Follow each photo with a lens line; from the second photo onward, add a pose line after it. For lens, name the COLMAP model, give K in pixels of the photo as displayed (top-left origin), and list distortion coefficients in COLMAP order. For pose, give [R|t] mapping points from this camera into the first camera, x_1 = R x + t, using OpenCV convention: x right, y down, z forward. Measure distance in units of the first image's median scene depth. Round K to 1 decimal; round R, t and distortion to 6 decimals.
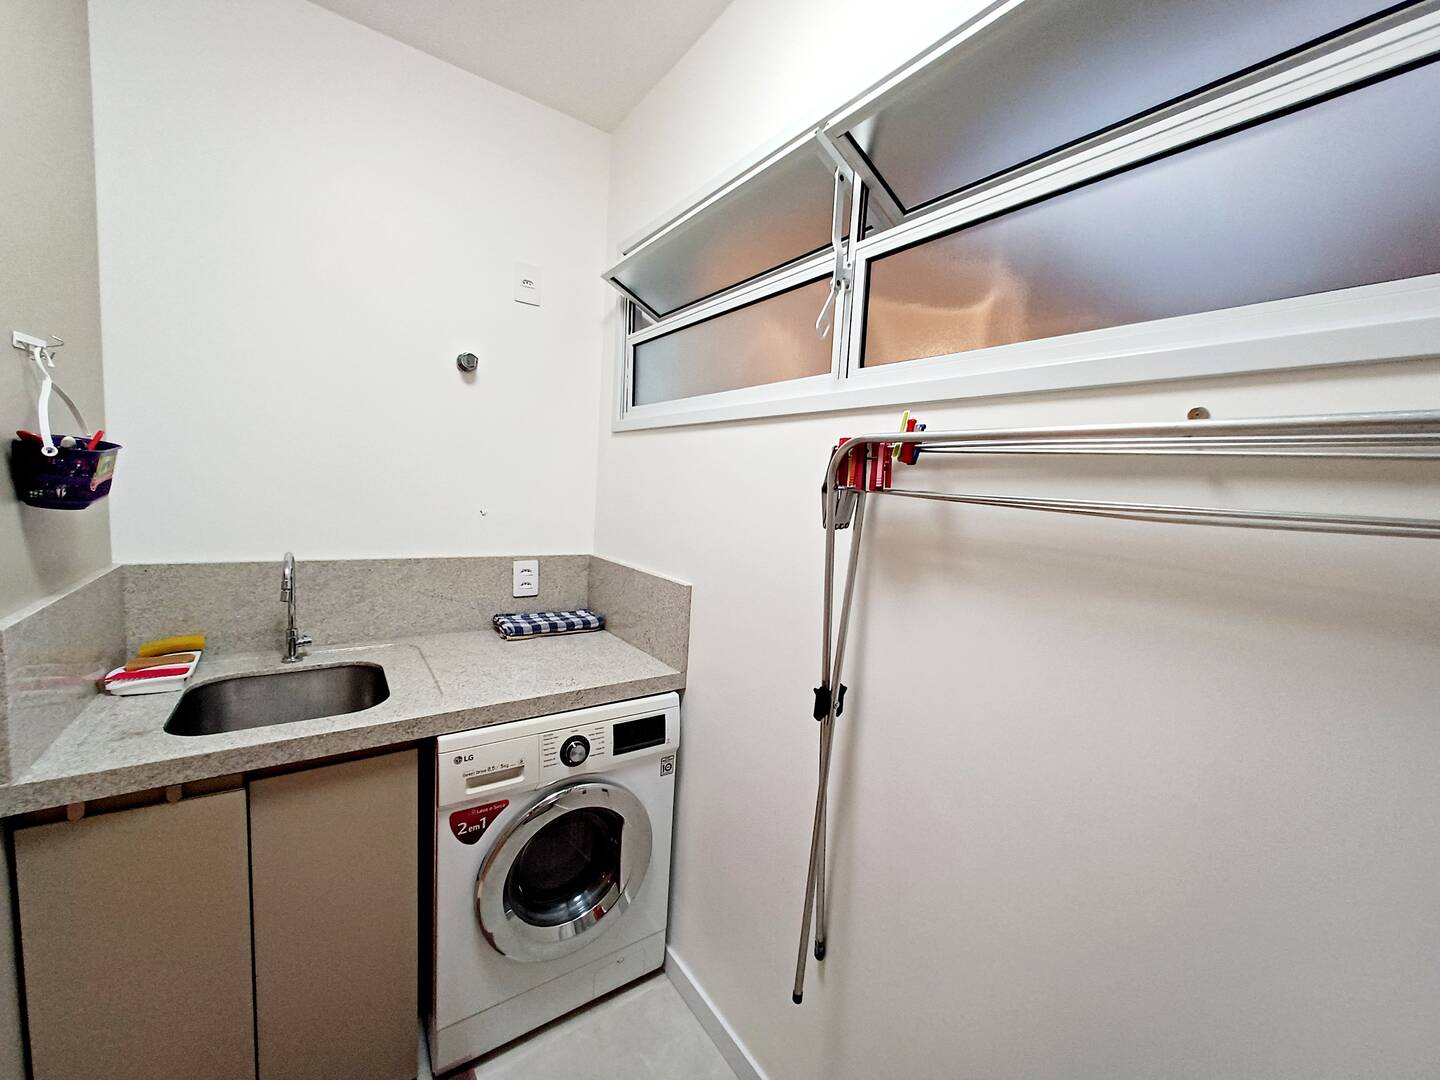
lens RADIAL K [[562.0, 0, 722.9], [0, 562.0, 542.8], [0, 0, 1]] dist [-0.001296, 0.000032]
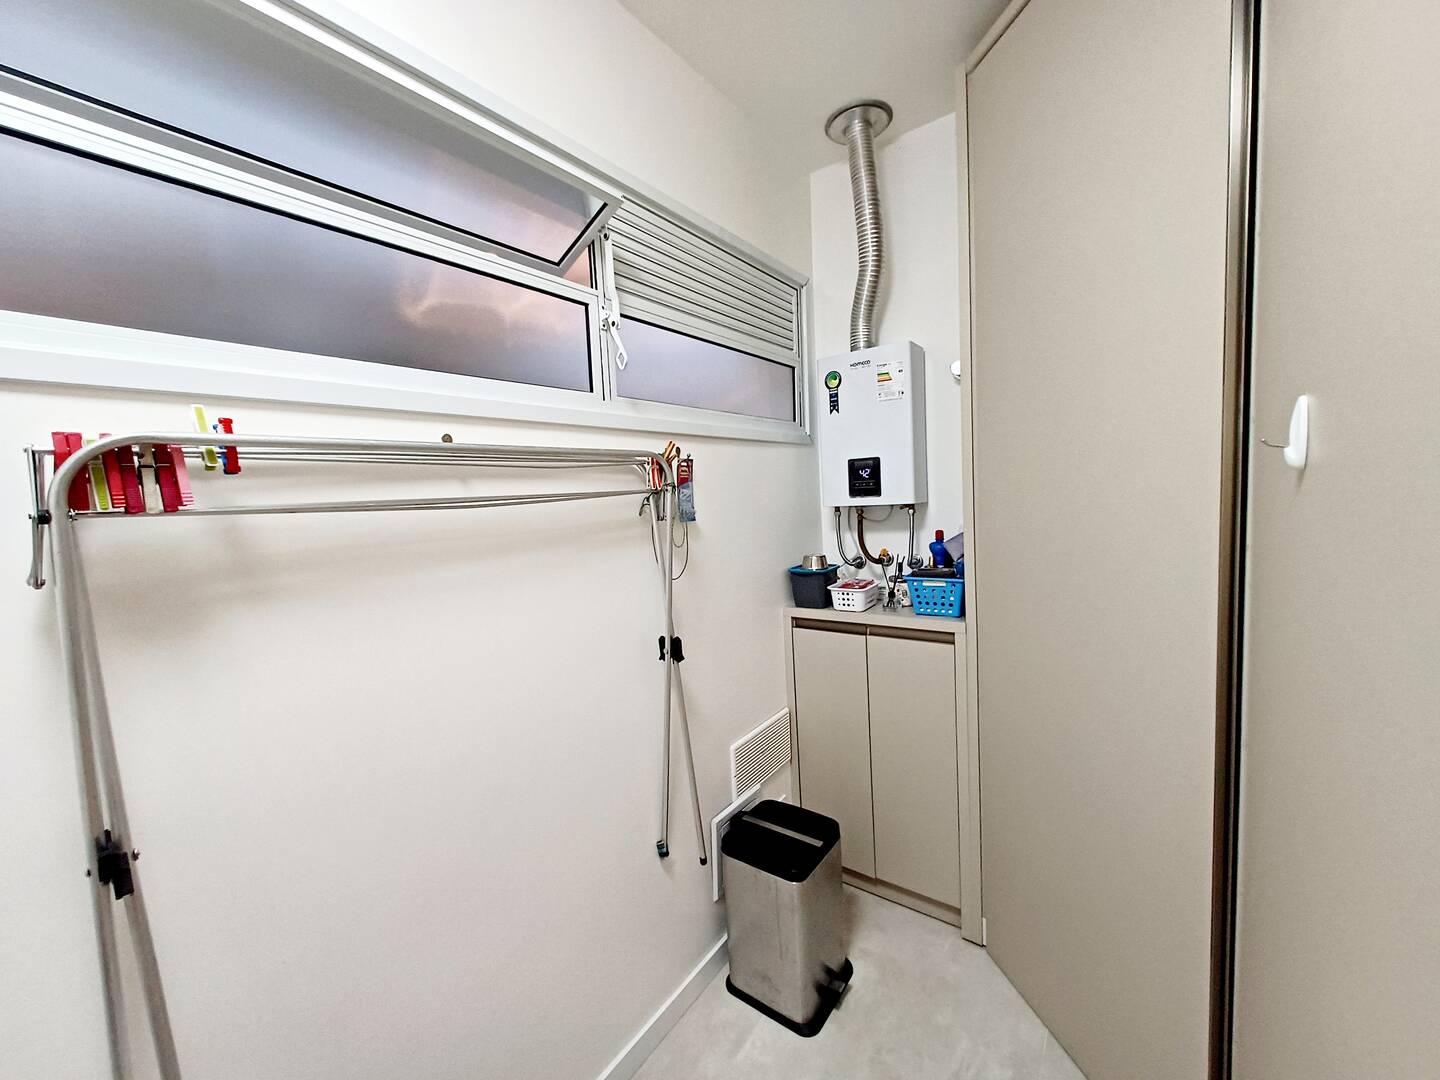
lens RADIAL K [[562.0, 0, 722.9], [0, 562.0, 542.8], [0, 0, 1]] dist [-0.001296, 0.000032]
pose [[-0.317769, -0.112308, 0.941493, -0.682185], [0.163667, 0.971559, 0.171135, -0.064183], [-0.933936, 0.208472, -0.290350, 0.594853]]
